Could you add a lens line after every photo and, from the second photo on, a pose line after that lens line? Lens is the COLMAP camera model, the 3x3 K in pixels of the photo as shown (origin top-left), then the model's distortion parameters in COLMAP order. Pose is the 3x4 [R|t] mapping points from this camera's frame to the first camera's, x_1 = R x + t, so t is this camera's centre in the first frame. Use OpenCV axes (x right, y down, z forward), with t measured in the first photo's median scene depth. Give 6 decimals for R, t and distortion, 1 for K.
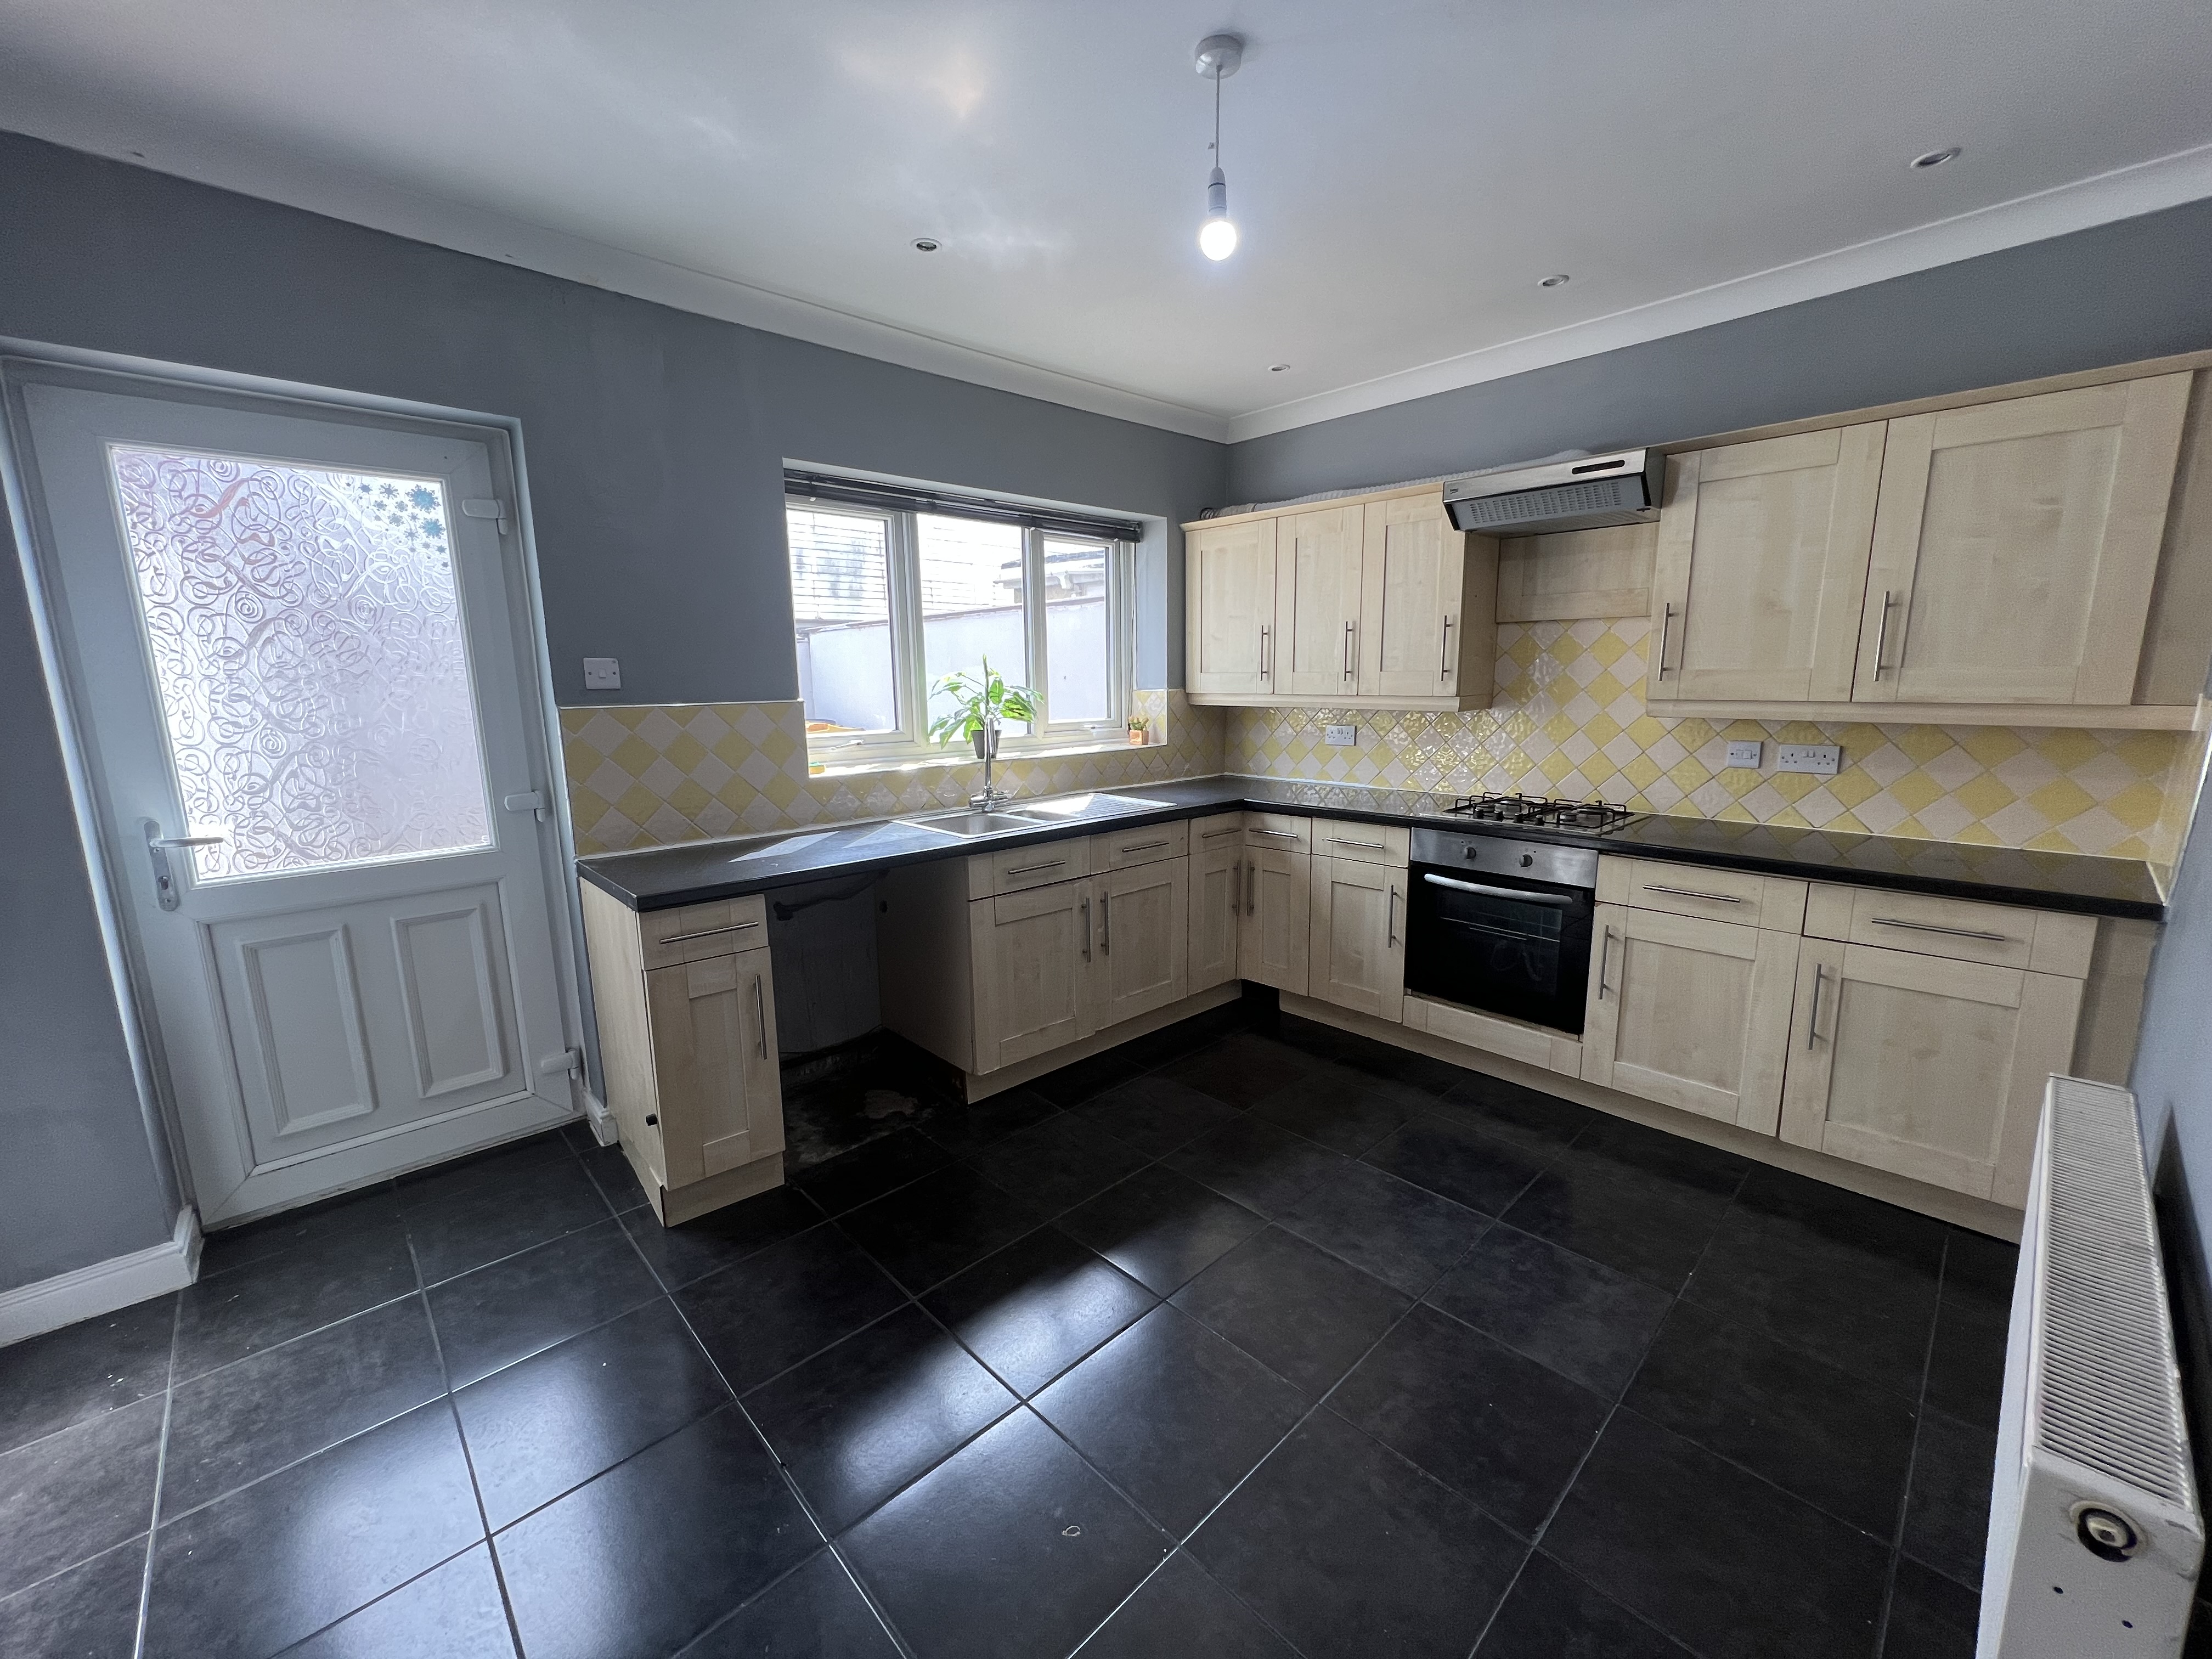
lens RADIAL K [[878.3, 0, 1106.0], [0, 878.3, 829.5], [0, 0, 1]] dist [0.000085, 0.000028]
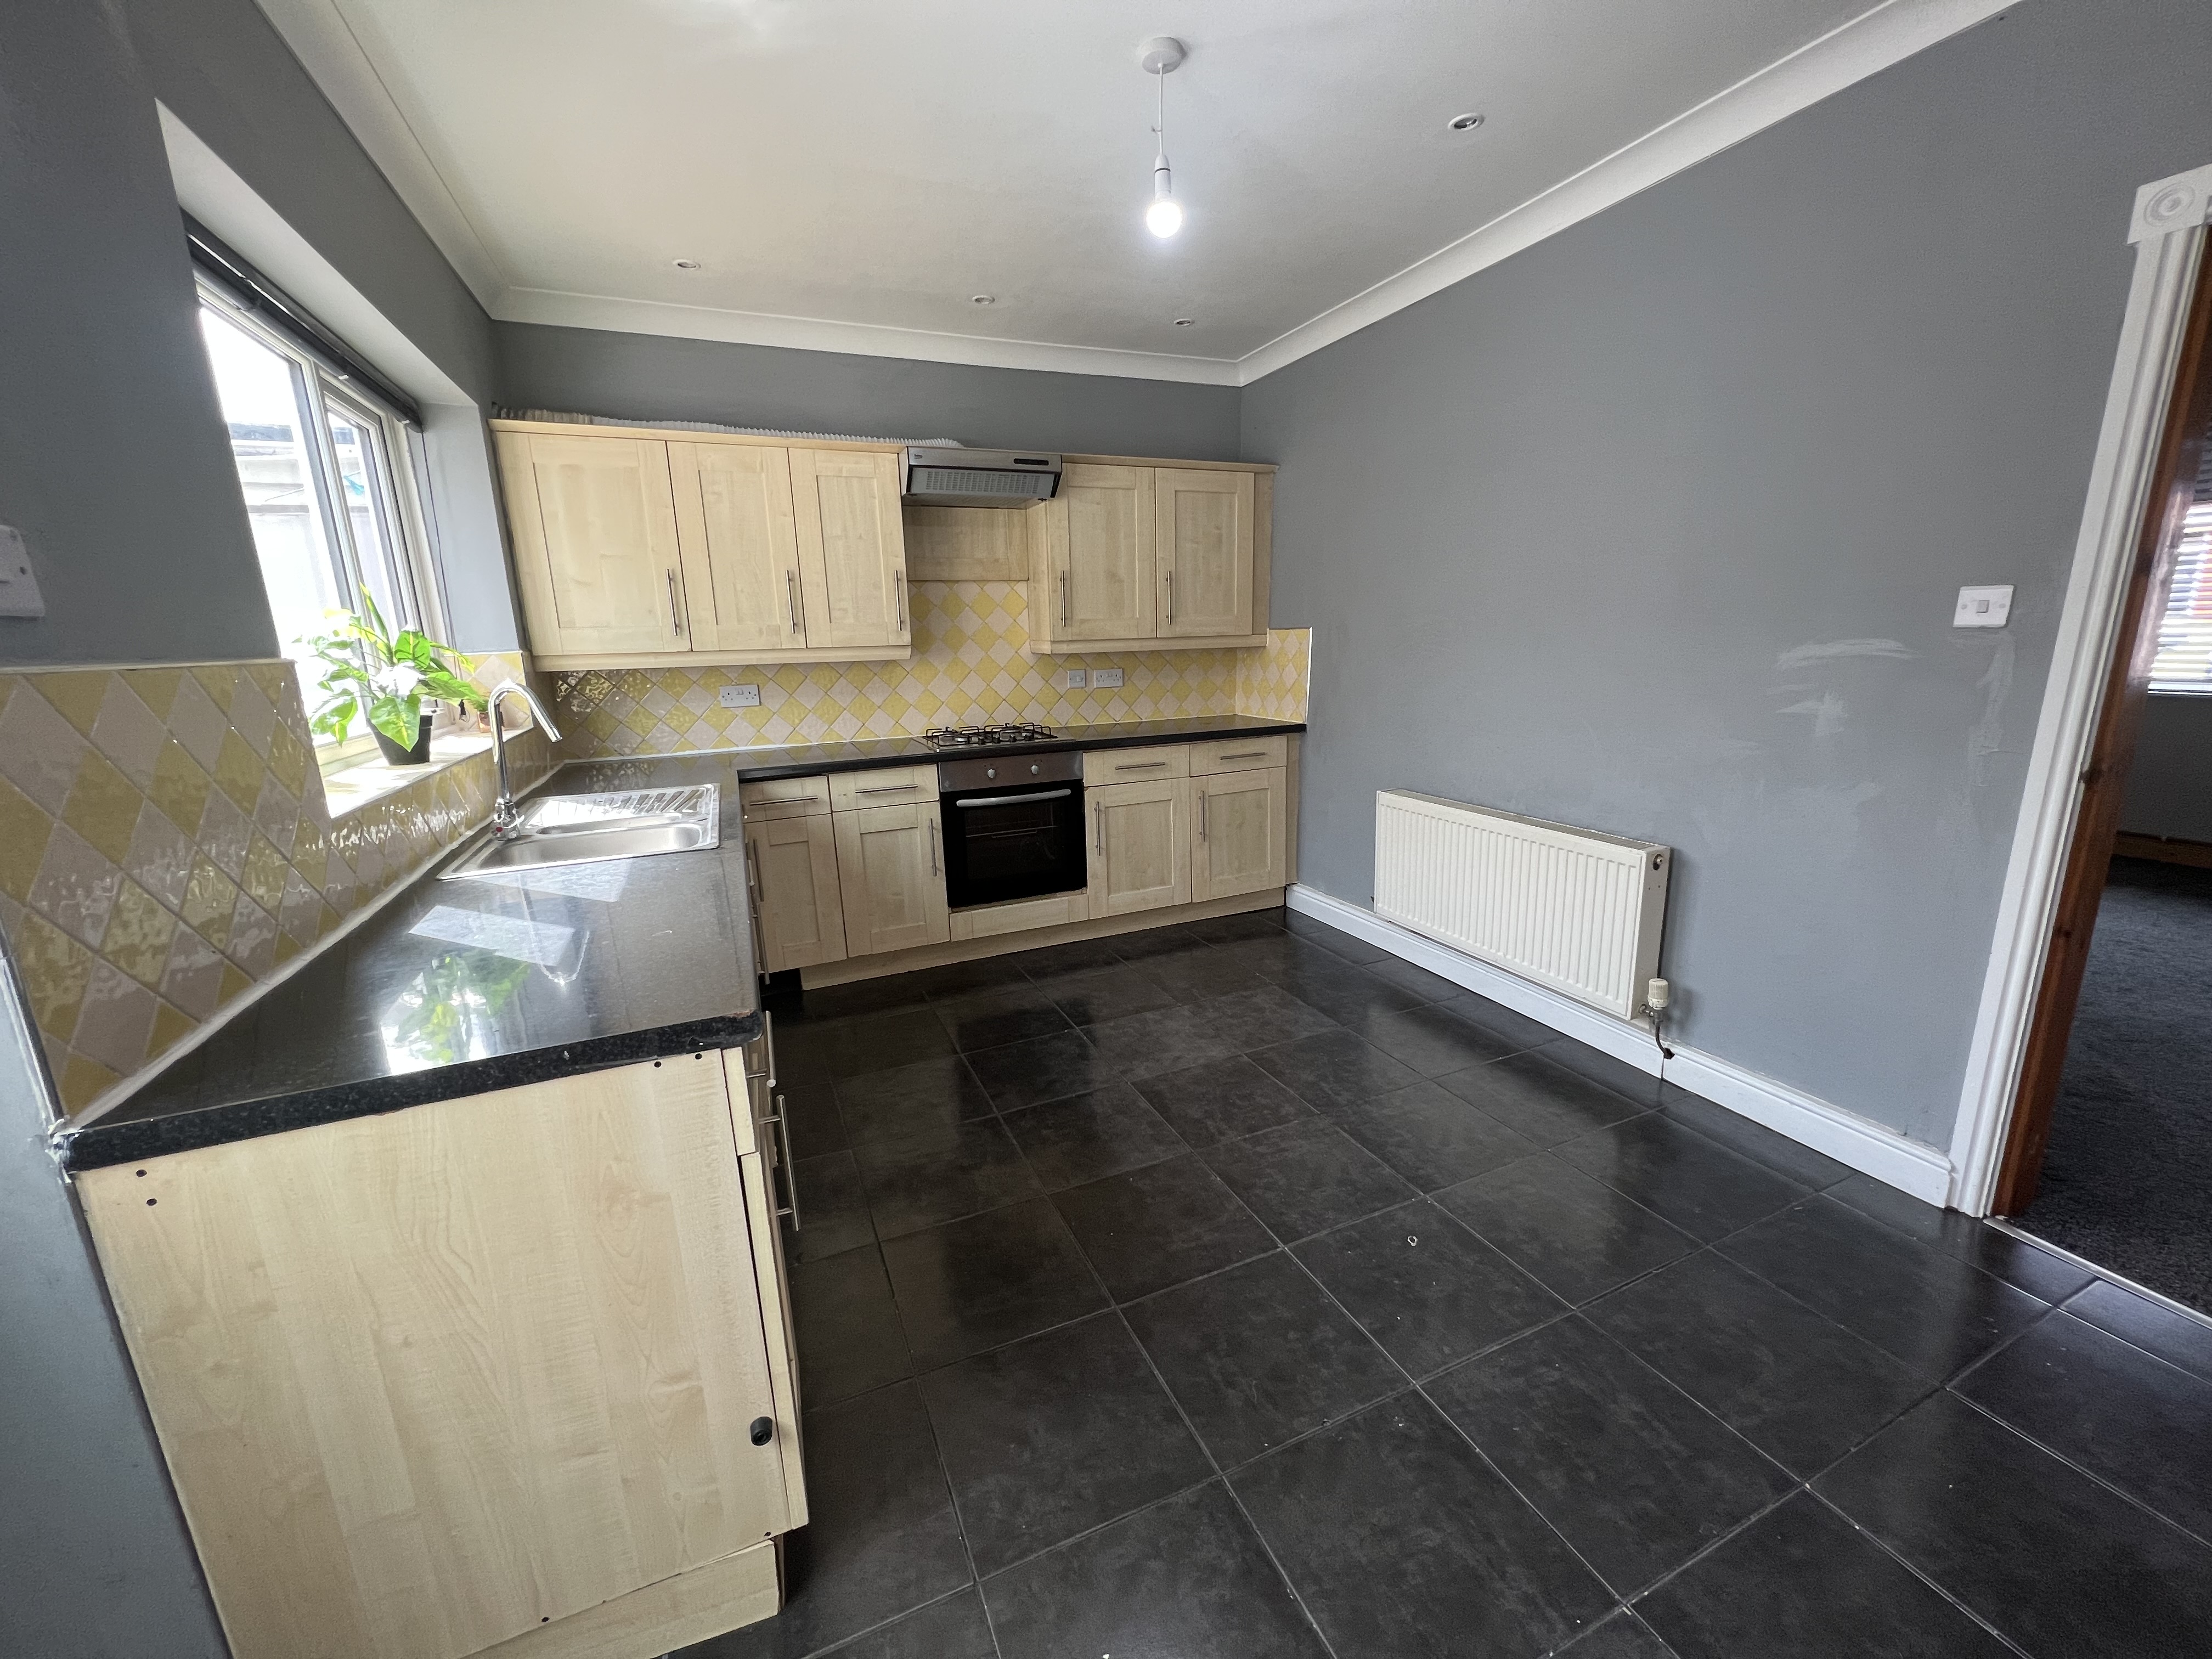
lens RADIAL K [[875.5, 0, 1106.0], [0, 875.5, 829.5], [0, 0, 1]] dist [0.001464, 0.000160]
pose [[0.344160, -0.203983, 0.916485, -0.702968], [0.189210, 0.971157, 0.145099, -0.046852], [-0.919649, 0.123471, 0.372829, 0.470002]]
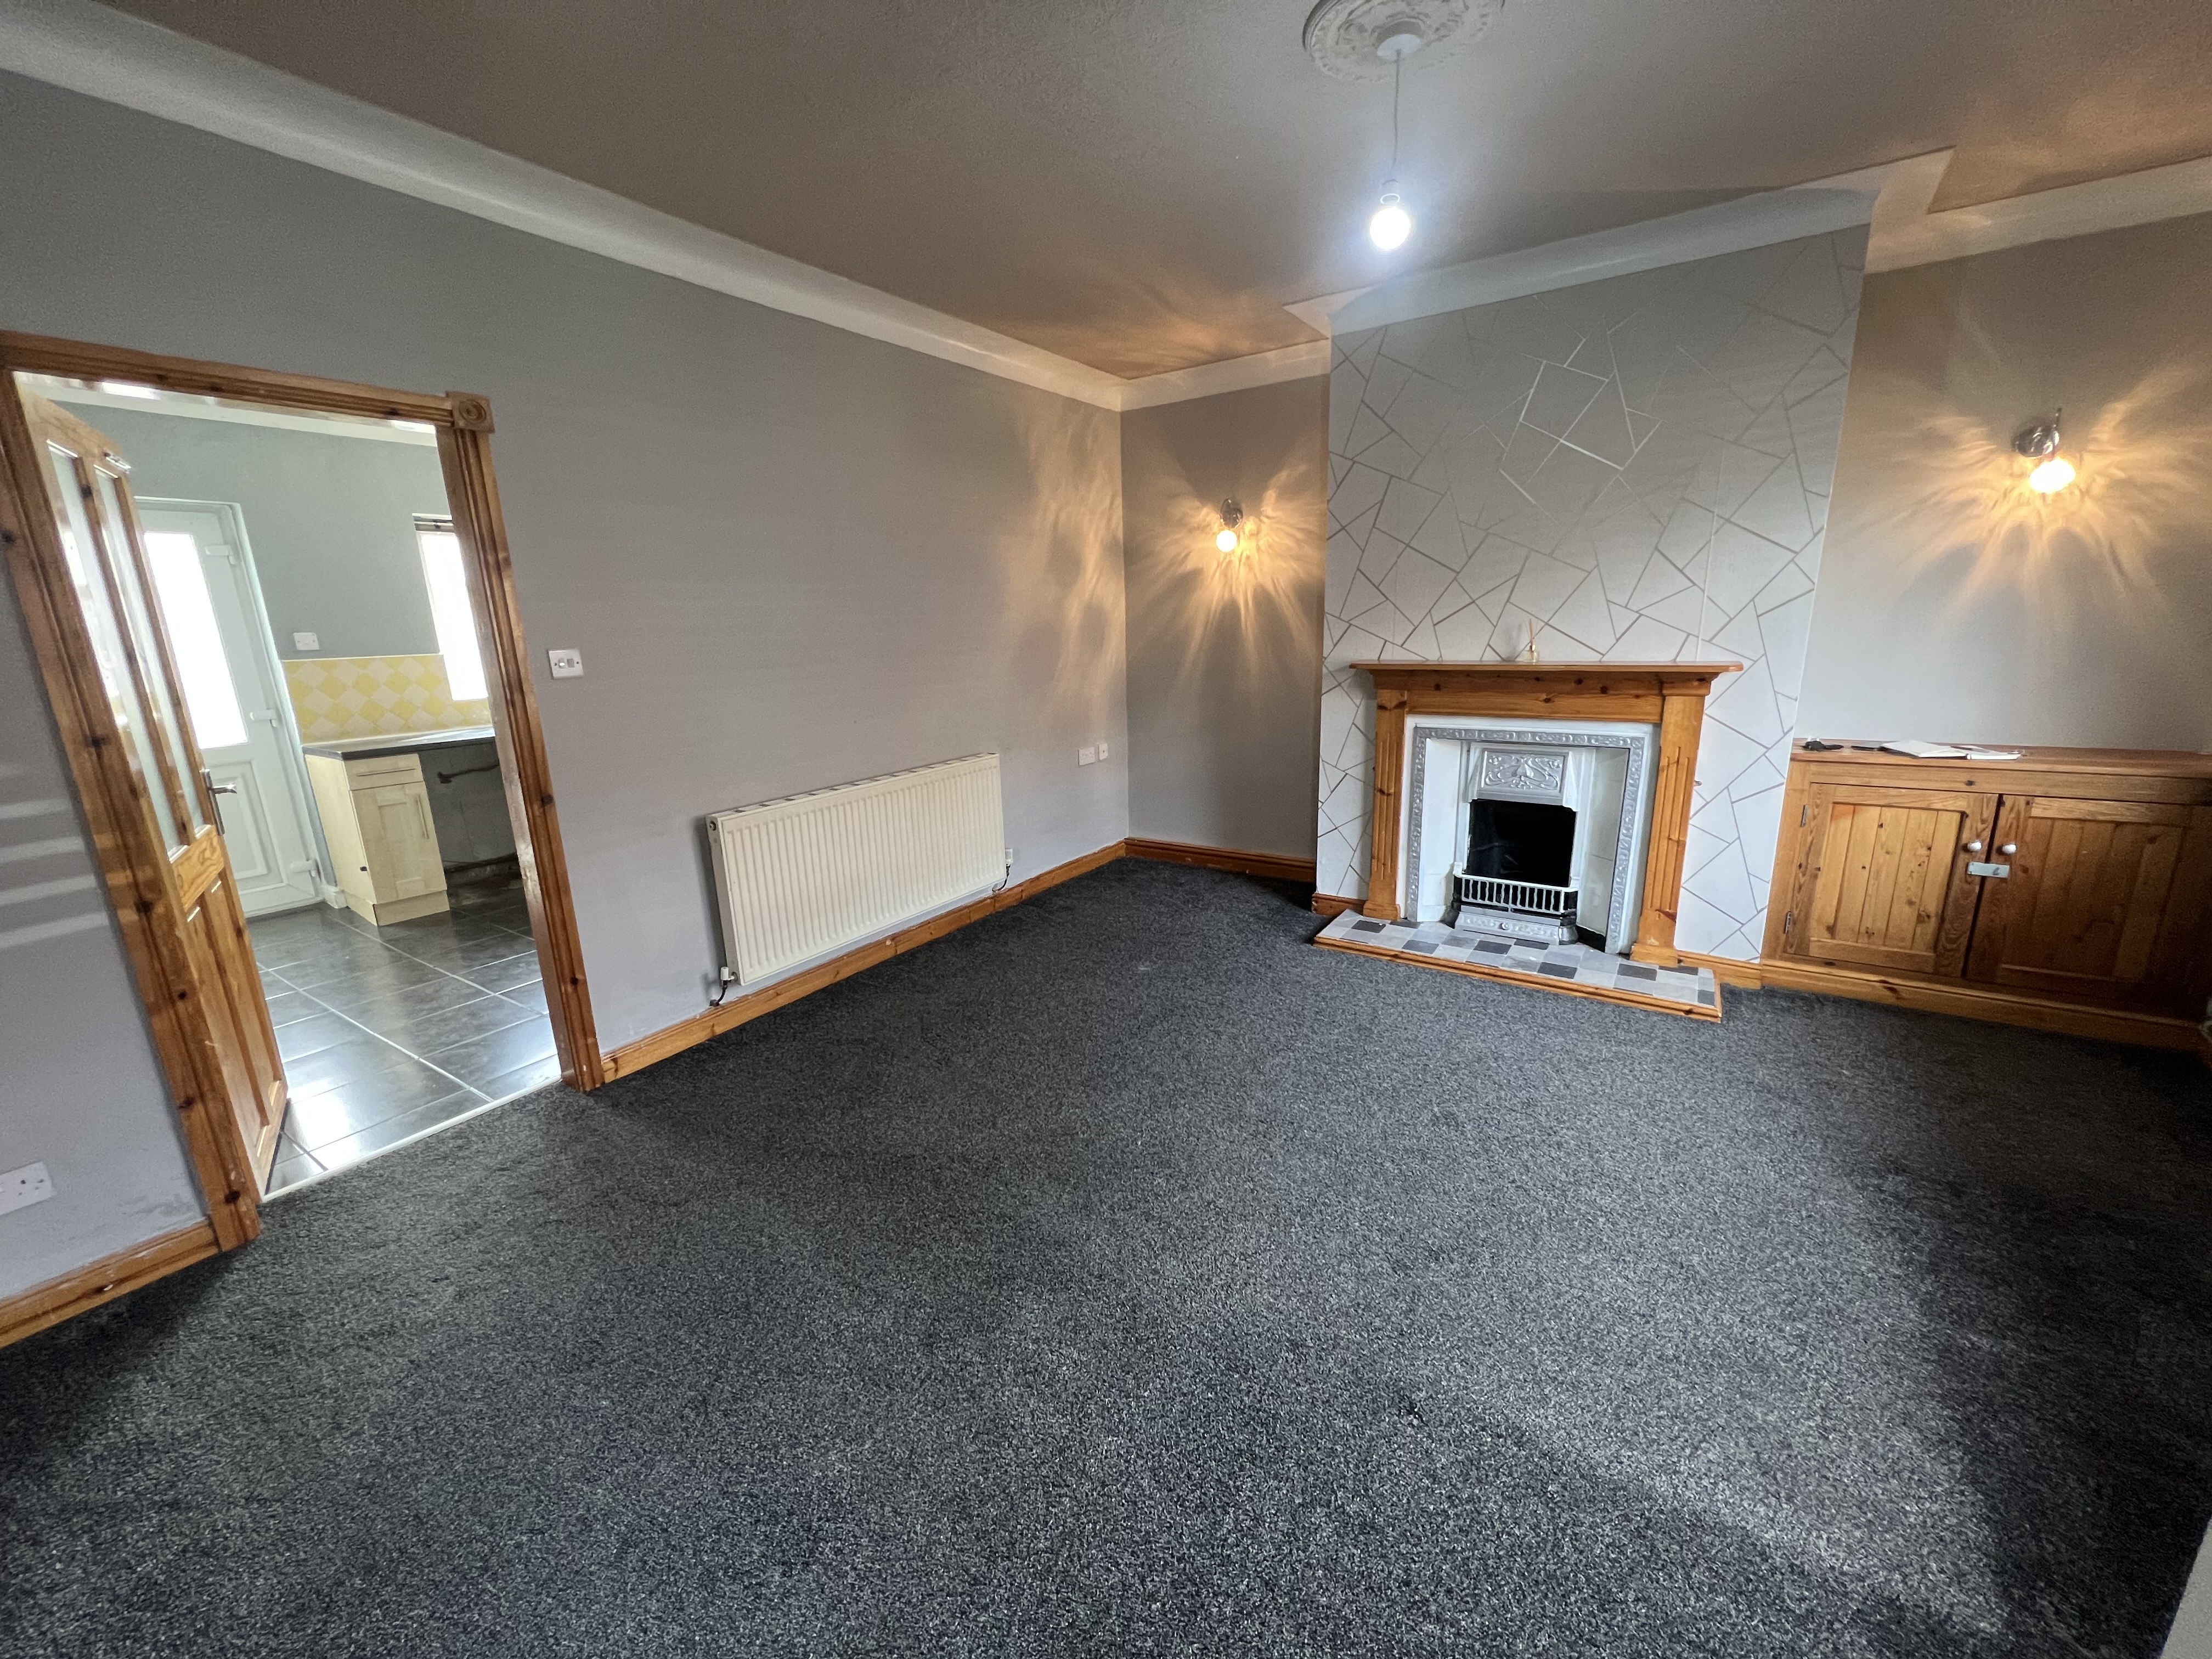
lens RADIAL K [[875.5, 0, 1106.0], [0, 875.5, 829.5], [0, 0, 1]] dist [0.001464, 0.000160]
pose [[0.974181, -0.069033, 0.214957, 0.587329], [0.056226, 0.996291, 0.065140, 0.175012], [-0.218657, -0.051372, 0.974449, -1.088173]]
